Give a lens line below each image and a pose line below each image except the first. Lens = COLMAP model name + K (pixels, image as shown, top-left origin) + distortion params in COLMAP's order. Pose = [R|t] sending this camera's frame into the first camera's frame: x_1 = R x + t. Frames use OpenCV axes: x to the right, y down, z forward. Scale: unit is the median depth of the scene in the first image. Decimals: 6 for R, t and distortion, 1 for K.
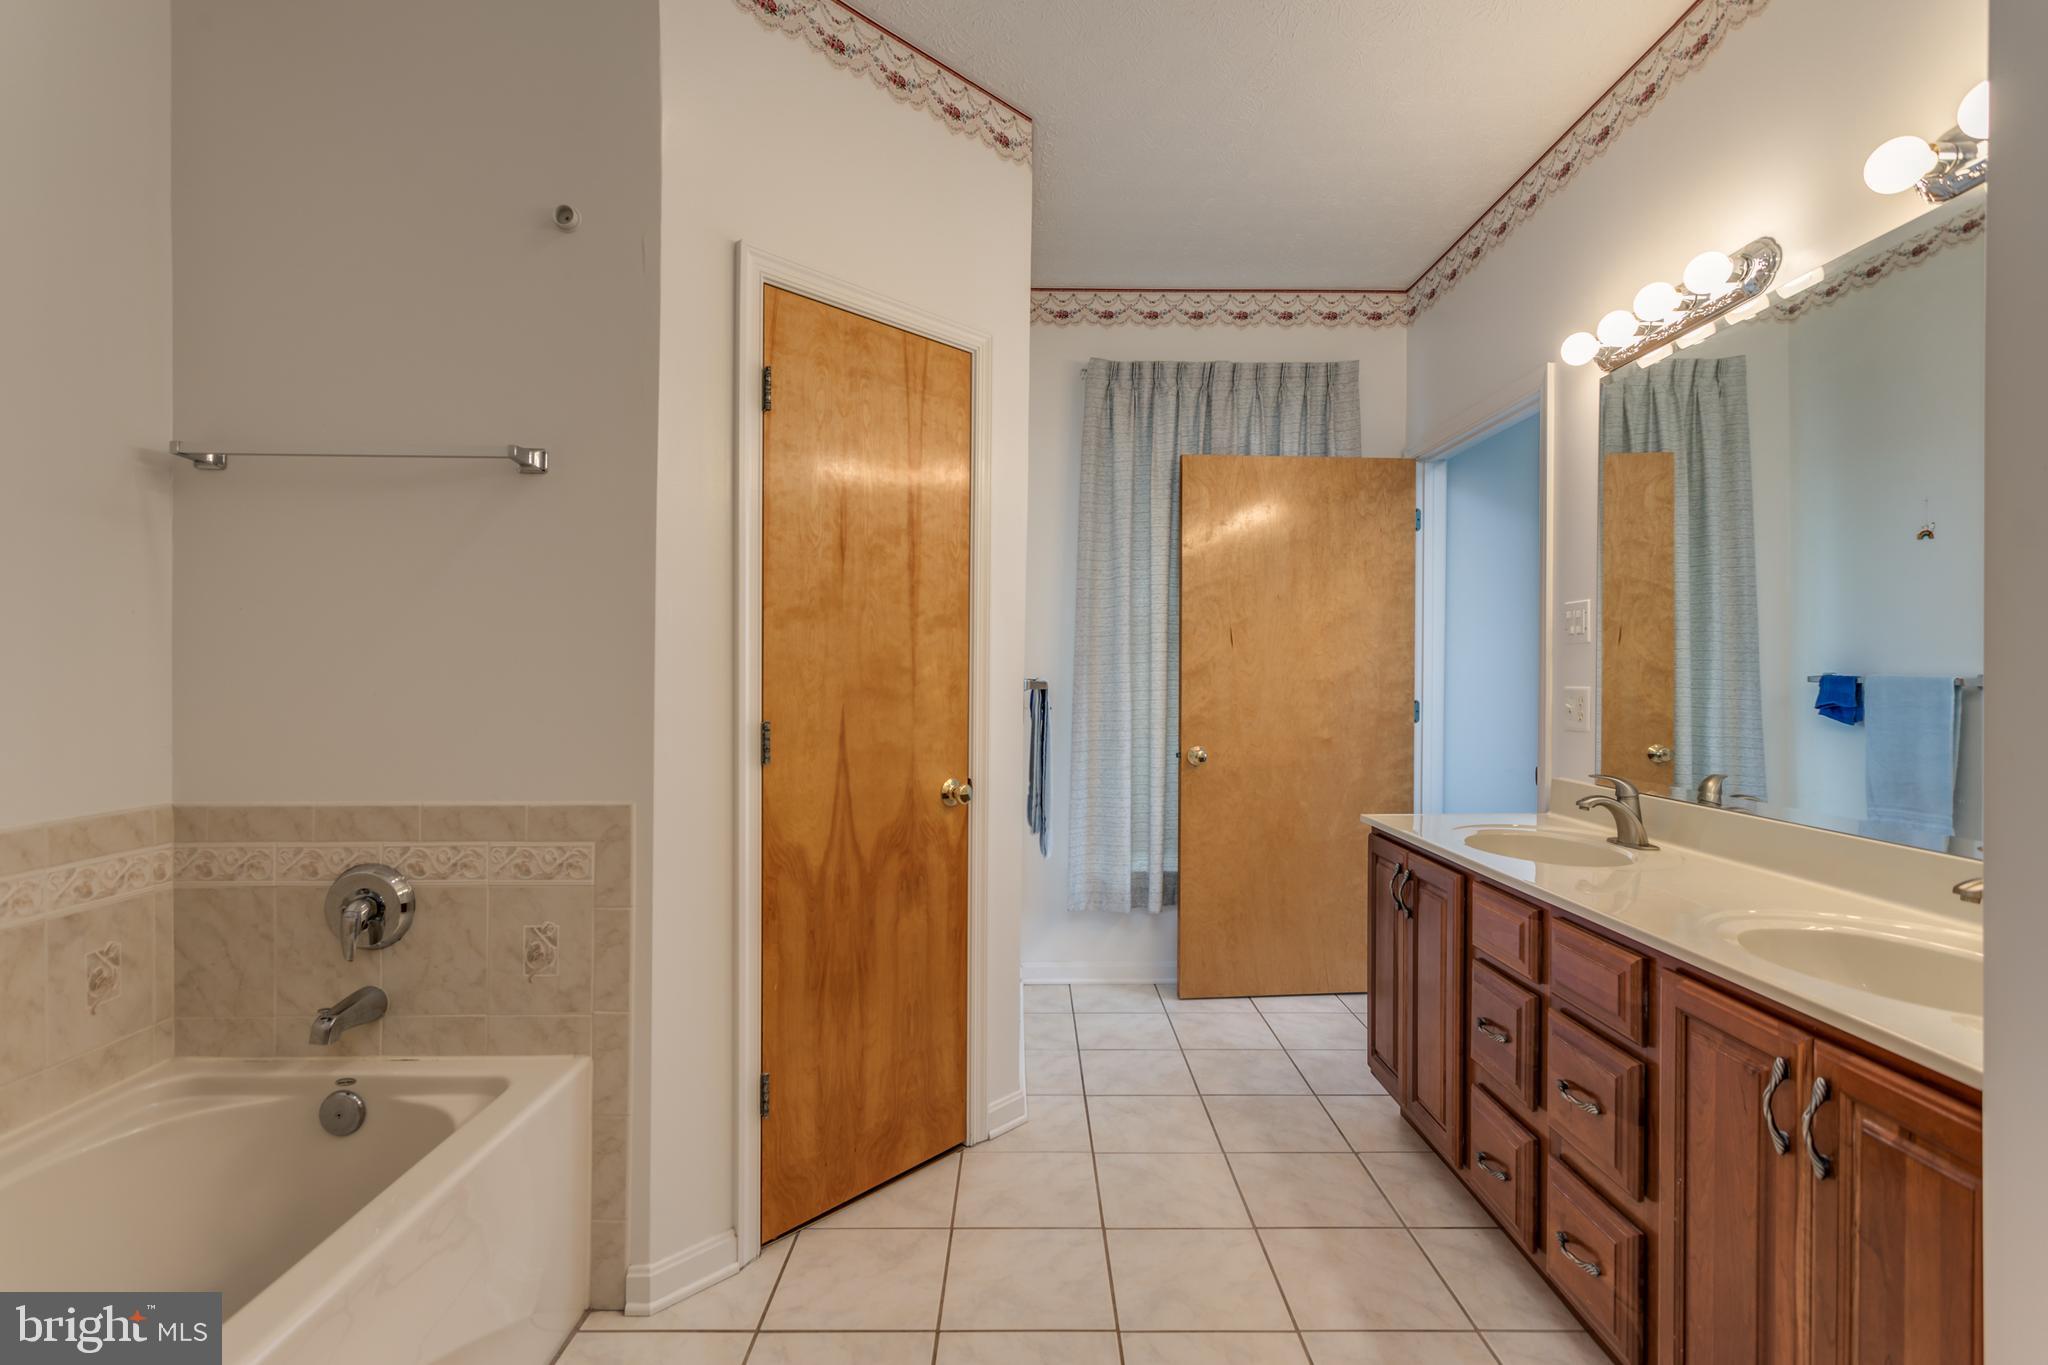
lens RADIAL K [[983.1, 0, 1043.1], [0, 983.1, 673.0], [0, 0, 1]] dist [-0.002247, 0.000898]
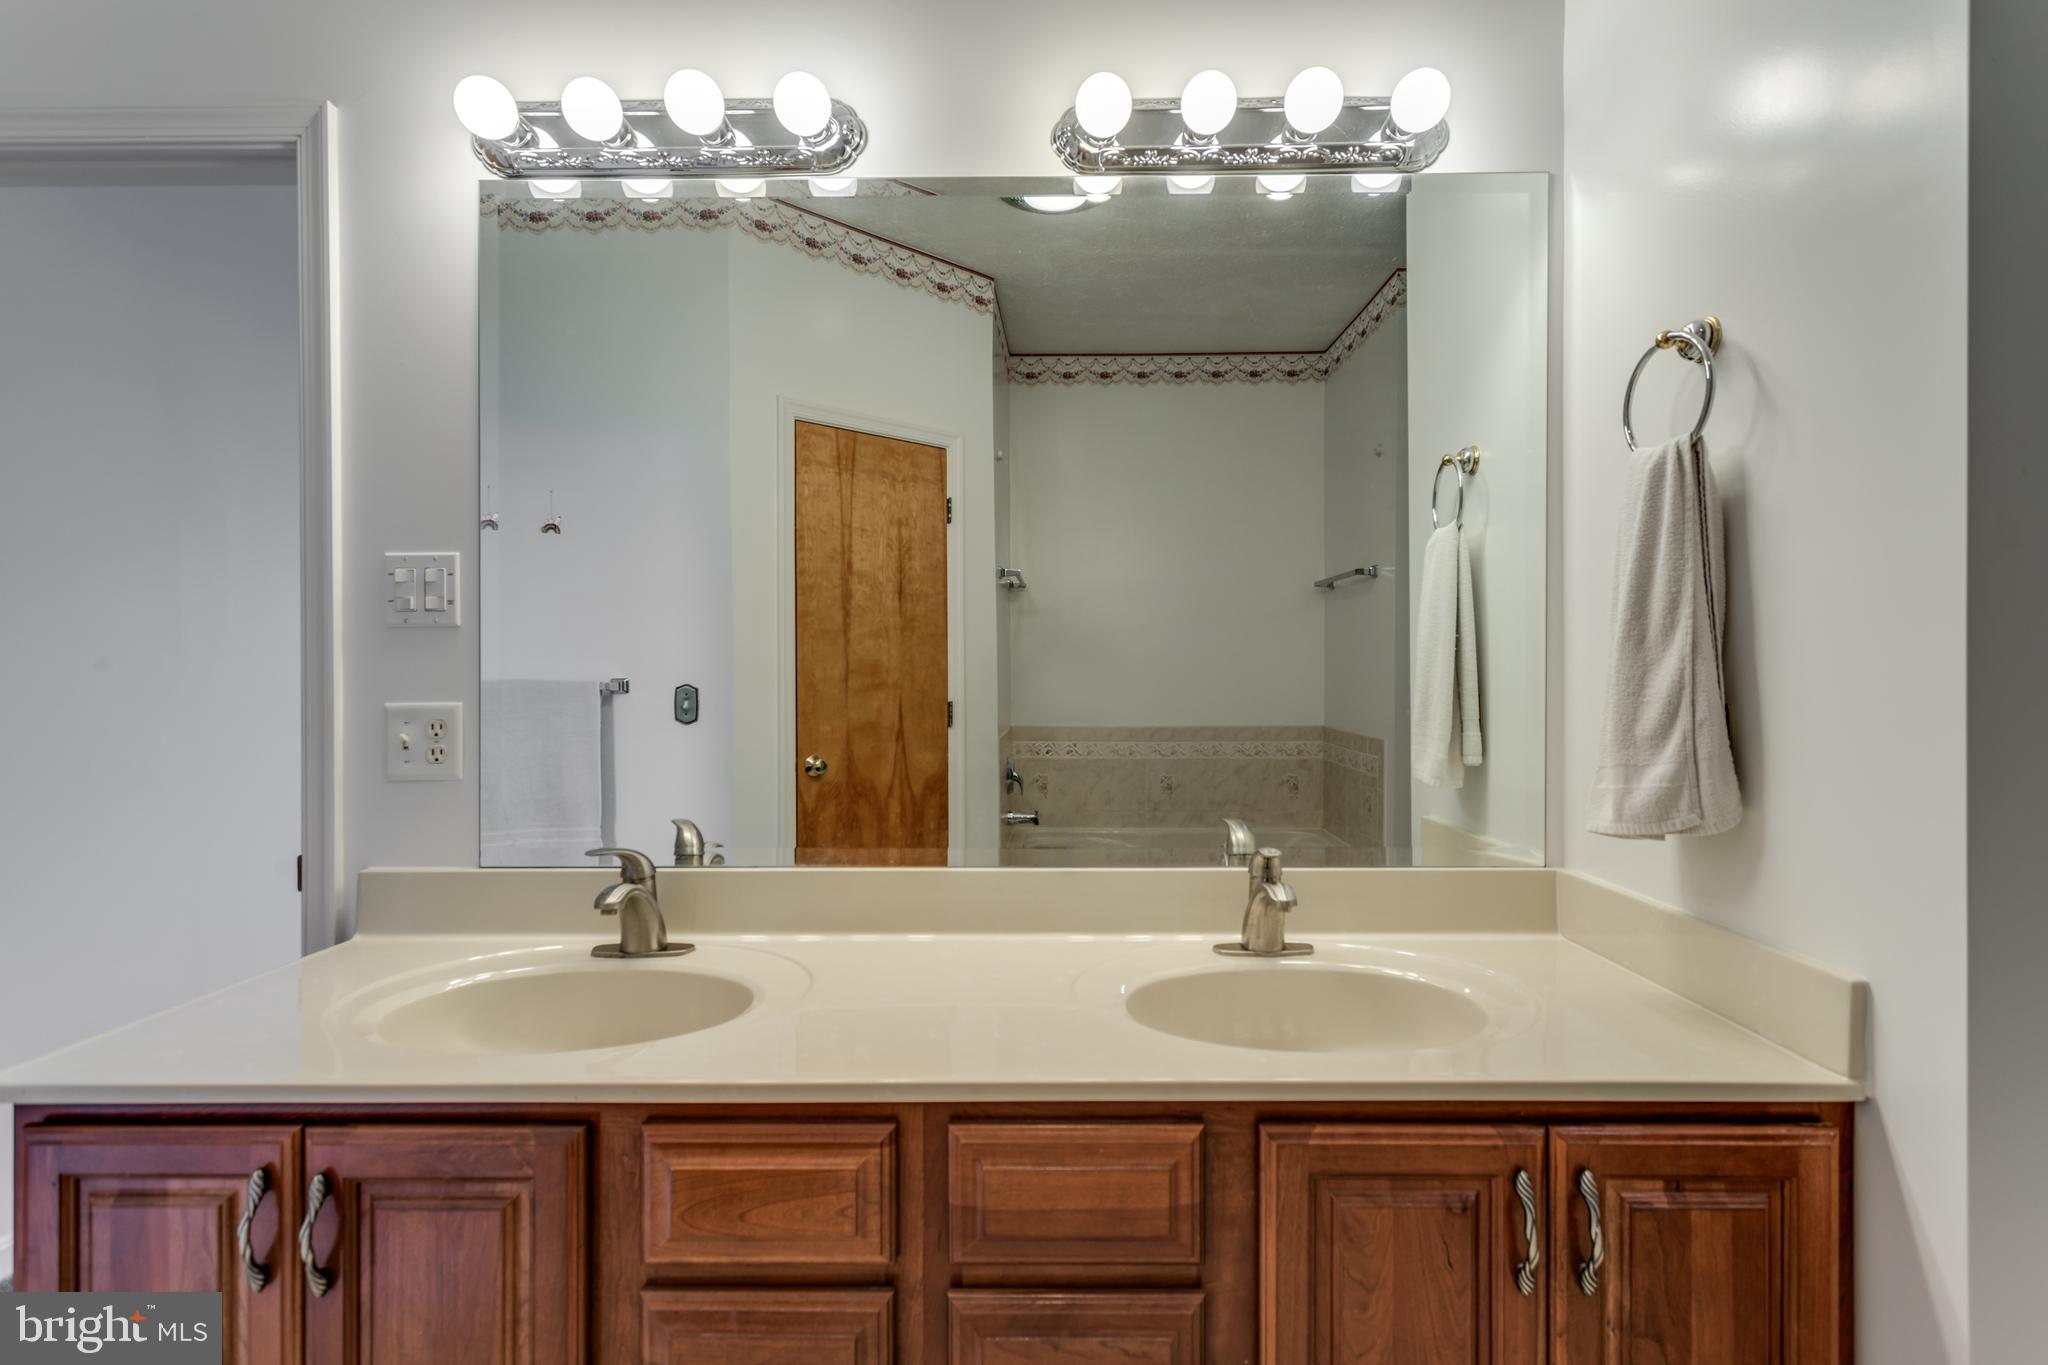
lens RADIAL K [[983.1, 0, 1024.4], [0, 983.1, 685.5], [0, 0, 1]] dist [-0.002247, 0.000898]
pose [[0.029724, -0.007875, 0.999527, -0.016632], [0.001955, 0.999968, 0.007820, 0.000470], [-0.999556, 0.001721, 0.029738, 0.679051]]
